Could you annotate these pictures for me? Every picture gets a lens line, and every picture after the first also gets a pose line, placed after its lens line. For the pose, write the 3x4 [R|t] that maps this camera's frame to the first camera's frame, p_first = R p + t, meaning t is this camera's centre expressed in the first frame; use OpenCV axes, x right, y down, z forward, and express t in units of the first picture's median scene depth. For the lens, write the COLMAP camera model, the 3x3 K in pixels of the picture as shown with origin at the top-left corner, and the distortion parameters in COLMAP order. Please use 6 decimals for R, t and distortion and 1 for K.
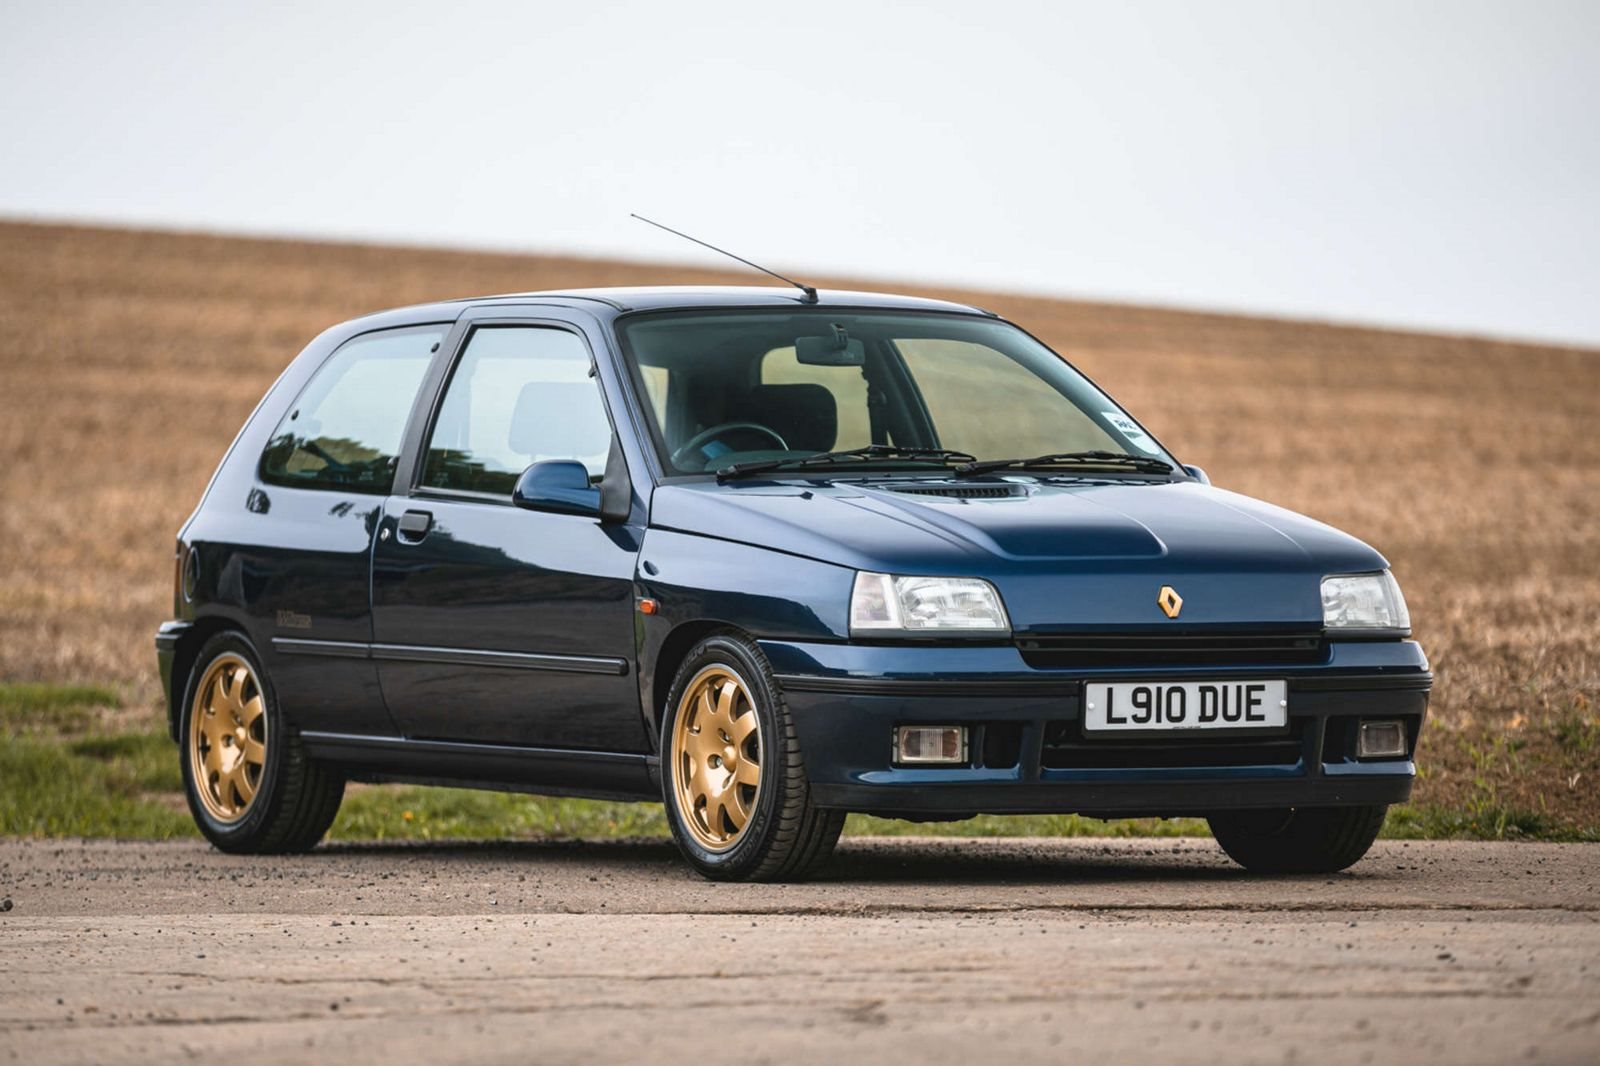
lens RADIAL K [[8963.2, 0, 793.0], [0, 8963.2, 525.5], [0, 0, 1]] dist [1.693415, 0.000000]
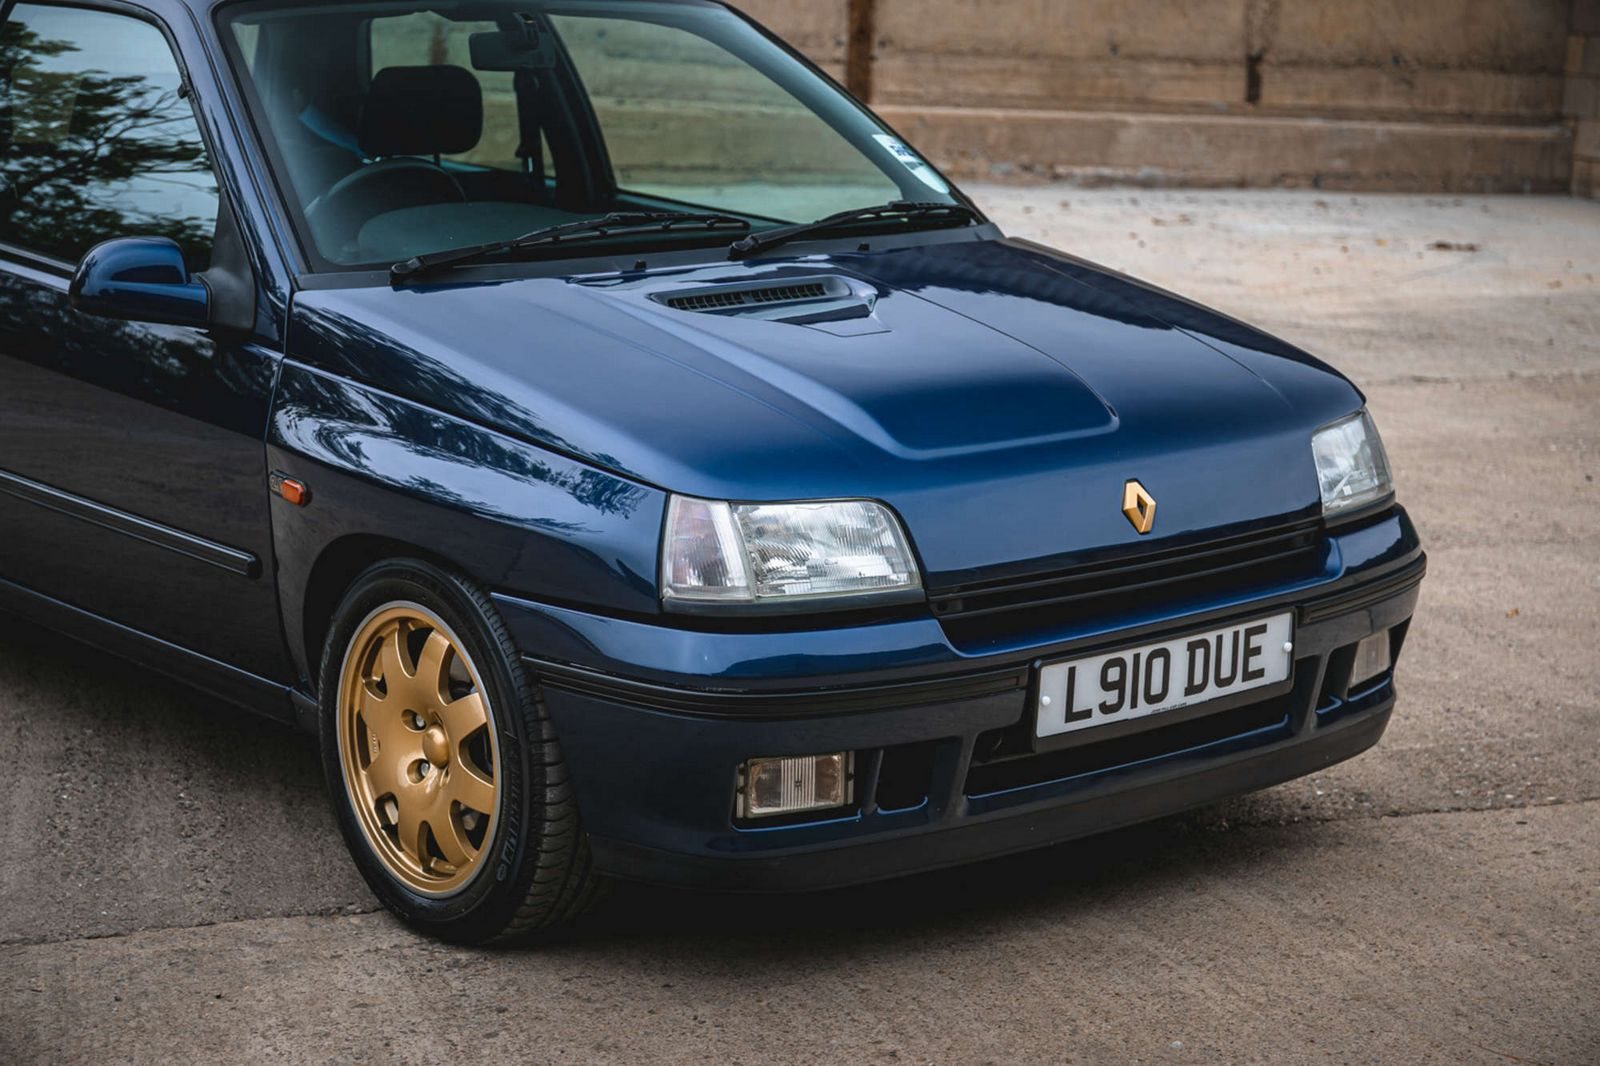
lens RADIAL K [[2876.3, 0, 789.7], [0, 2876.3, 529.2], [0, 0, 1]] dist [0.109559, 0.000000]
pose [[0.981793, -0.027583, 0.187940, -0.020539], [-0.009999, 0.980525, 0.196140, -0.029649], [-0.189690, -0.194448, 0.962397, 0.811112]]
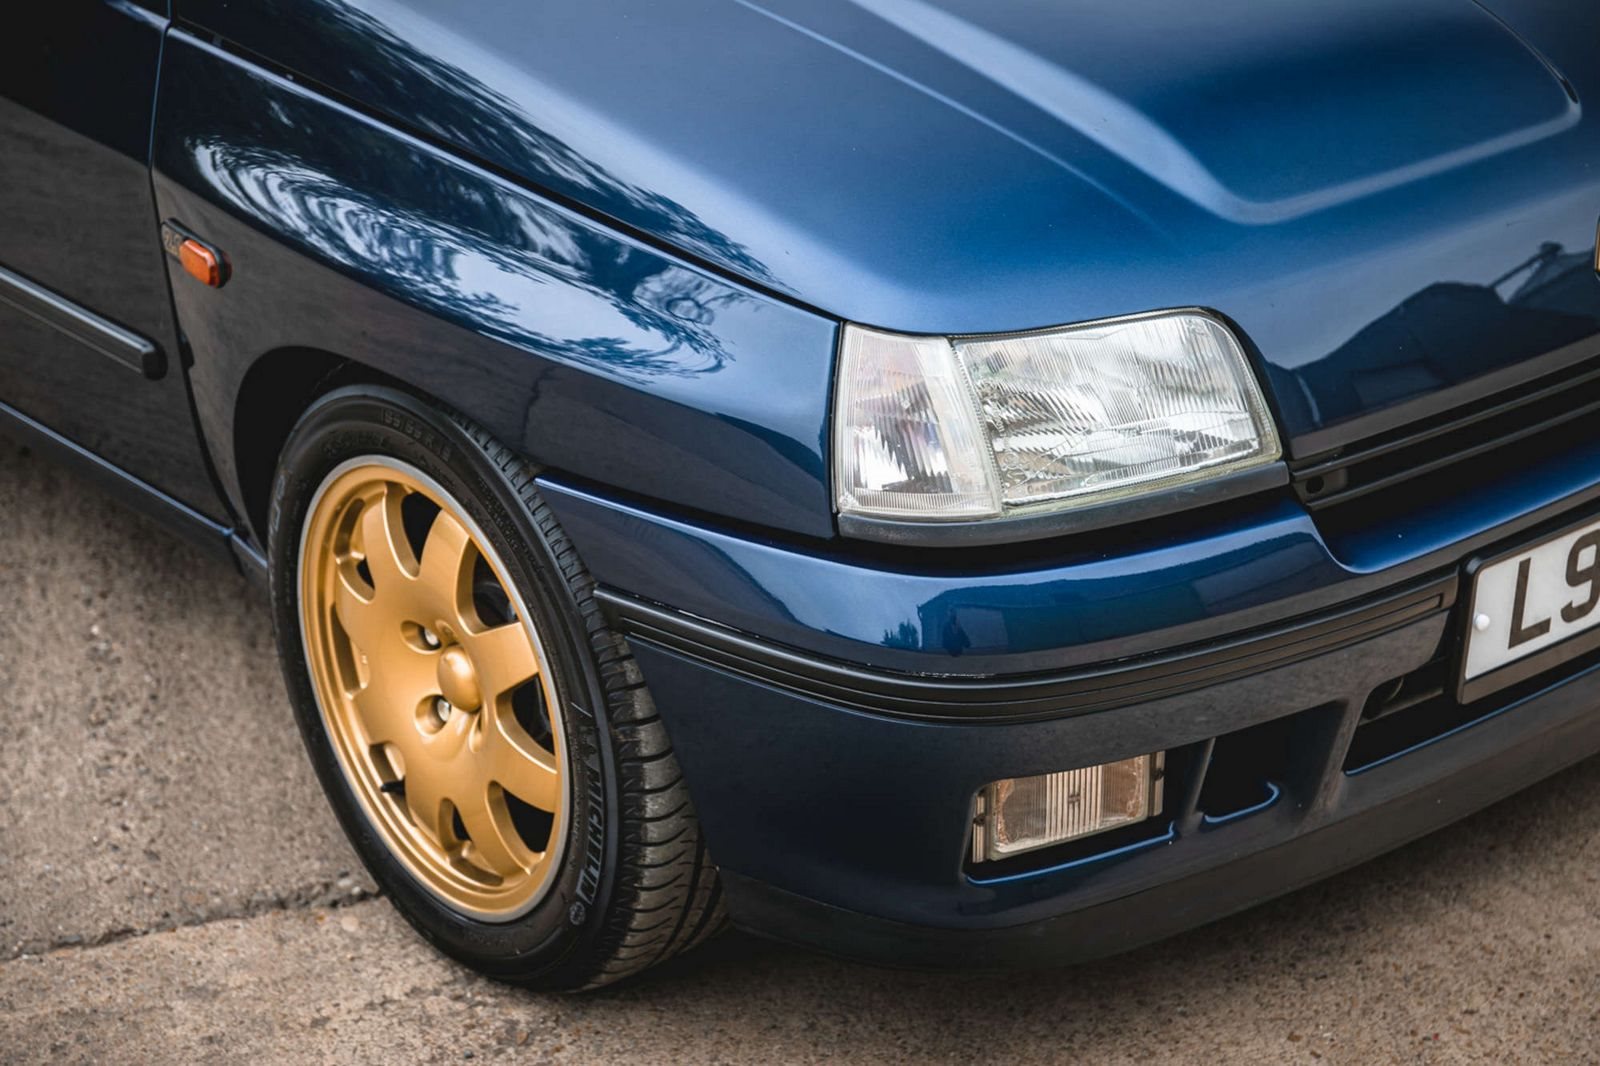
lens RADIAL K [[2876.3, 0, 803.2], [0, 2876.3, 530.0], [0, 0, 1]] dist [0.109559, 0.000000]
pose [[0.981712, -0.097409, 0.163565, -0.012361], [0.023163, 0.913913, 0.405248, -0.031047], [-0.188959, -0.394048, 0.899456, 0.896072]]
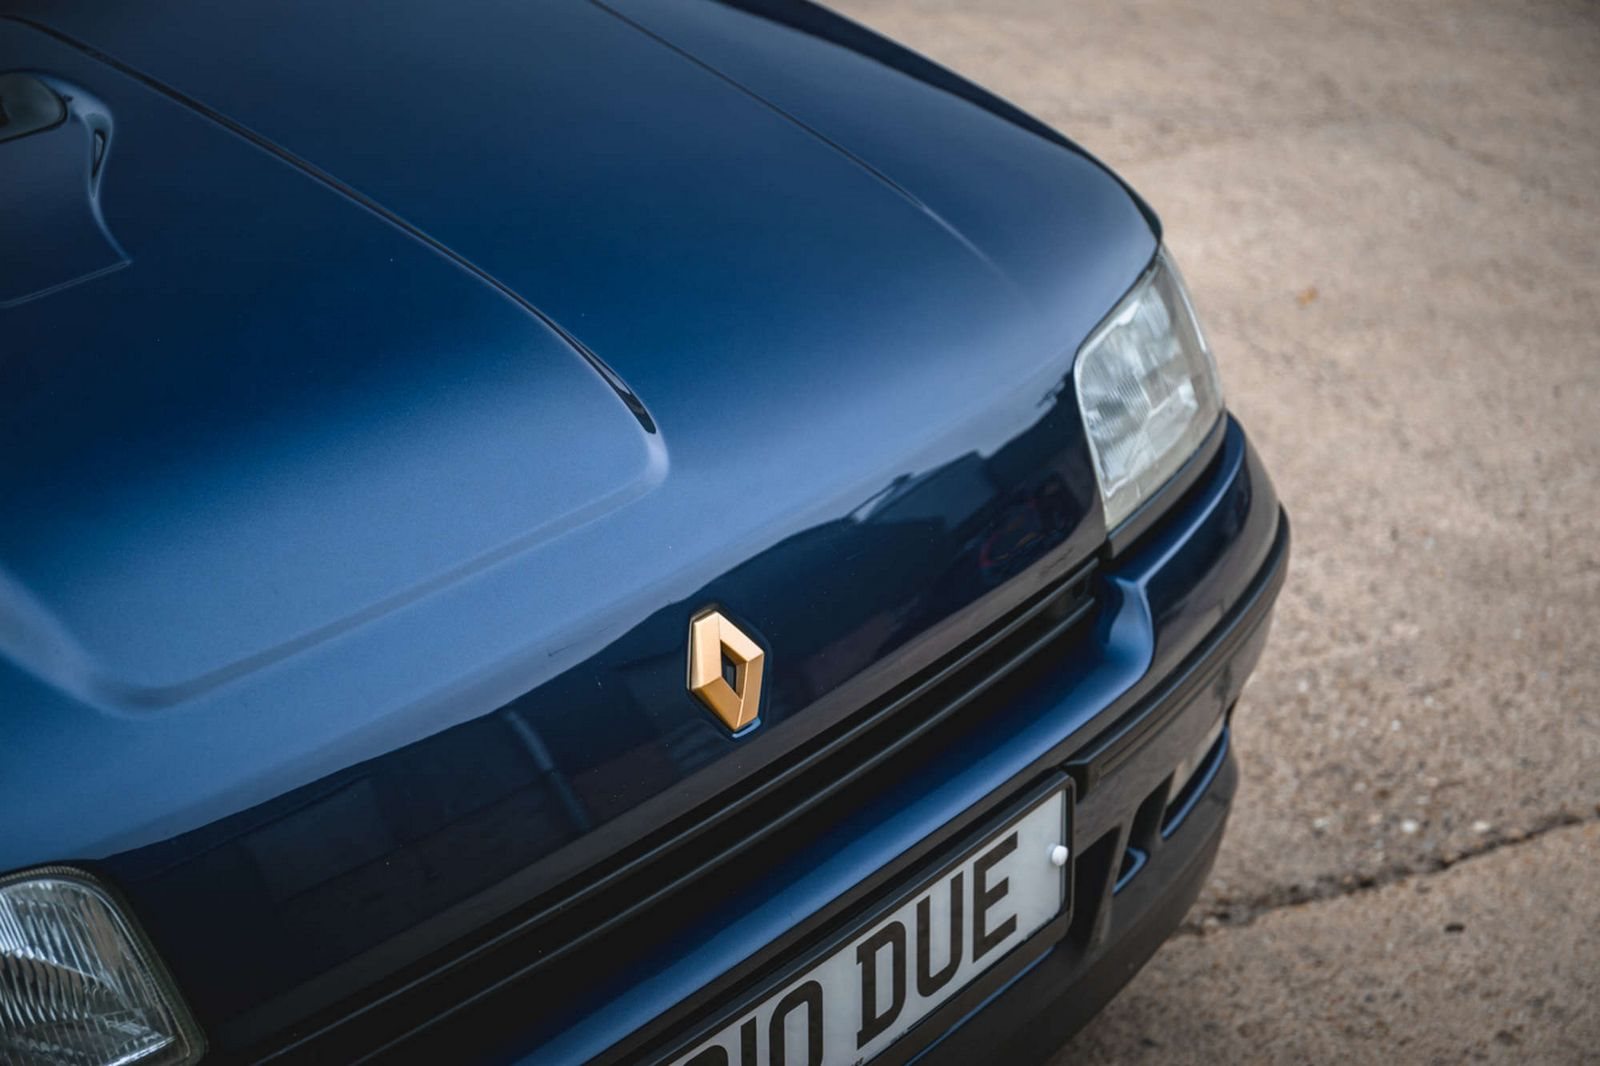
lens RADIAL K [[2876.3, 0, 807.2], [0, 2876.3, 536.0], [0, 0, 1]] dist [0.109559, 0.000000]
pose [[0.939612, -0.174991, 0.294123, 0.018932], [0.033828, 0.902676, 0.428990, -0.033404], [-0.340567, -0.393134, 0.854084, 0.927563]]
